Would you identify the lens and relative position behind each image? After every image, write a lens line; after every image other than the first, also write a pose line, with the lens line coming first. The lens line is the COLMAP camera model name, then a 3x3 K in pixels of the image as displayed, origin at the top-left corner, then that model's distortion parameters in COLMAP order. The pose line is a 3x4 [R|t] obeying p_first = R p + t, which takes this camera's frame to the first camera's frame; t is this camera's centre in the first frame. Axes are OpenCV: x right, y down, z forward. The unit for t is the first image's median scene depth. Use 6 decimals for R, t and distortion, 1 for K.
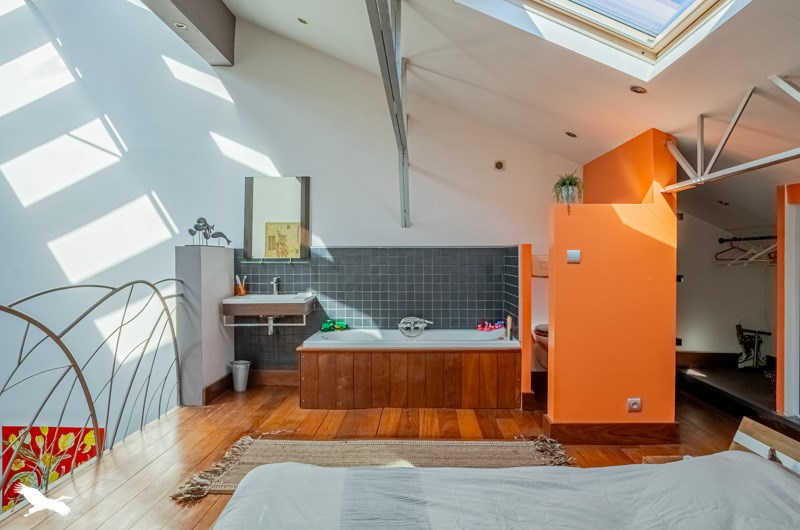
lens RADIAL K [[557.7, 0, 401.3], [0, 557.7, 265.0], [0, 0, 1]] dist [-0.076417, 0.027121]
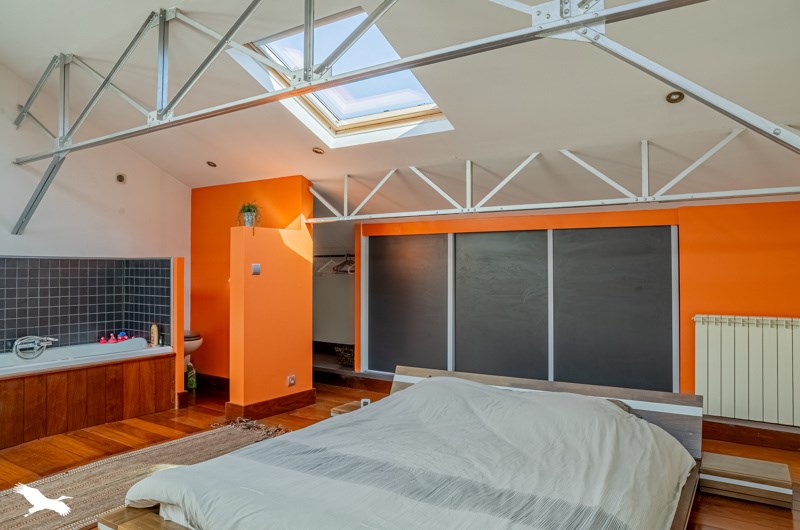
lens RADIAL K [[557.7, 0, 401.9], [0, 557.7, 262.5], [0, 0, 1]] dist [-0.076417, 0.027121]
pose [[0.517800, 0.013908, 0.855389, -0.510482], [0.009056, 0.999723, -0.021737, 0.000673], [-0.855454, 0.019001, 0.517530, 0.058649]]
